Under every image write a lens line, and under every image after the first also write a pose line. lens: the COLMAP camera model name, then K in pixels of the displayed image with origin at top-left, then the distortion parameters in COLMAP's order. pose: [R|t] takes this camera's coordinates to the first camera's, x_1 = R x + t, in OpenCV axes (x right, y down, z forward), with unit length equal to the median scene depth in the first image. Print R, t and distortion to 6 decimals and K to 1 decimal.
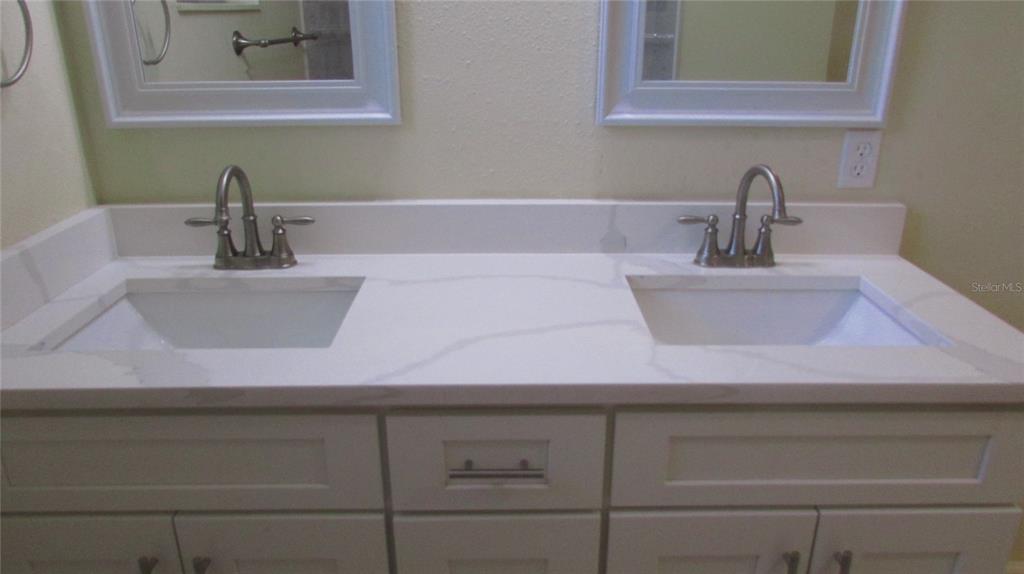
lens RADIAL K [[729.6, 0, 512.0], [0, 729.6, 287.0], [0, 0, 1]] dist [-0.020291, -0.001422]
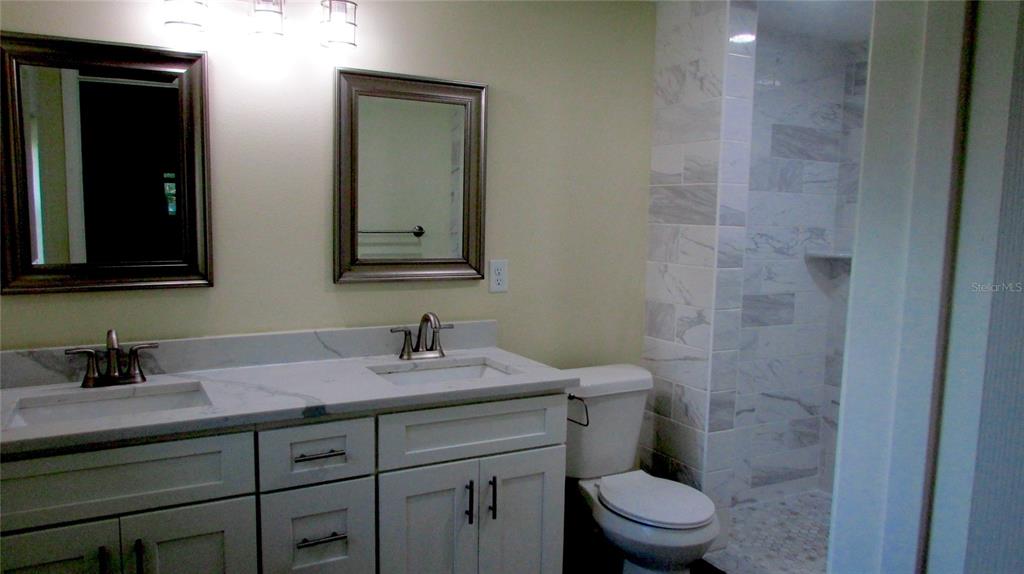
lens RADIAL K [[729.6, 0, 512.0], [0, 729.6, 287.0], [0, 0, 1]] dist [-0.020291, -0.001422]
pose [[0.893041, -0.038199, 0.448350, -0.388482], [0.147651, 0.966098, -0.211785, 0.290513], [-0.425061, 0.255332, 0.868406, -0.925637]]
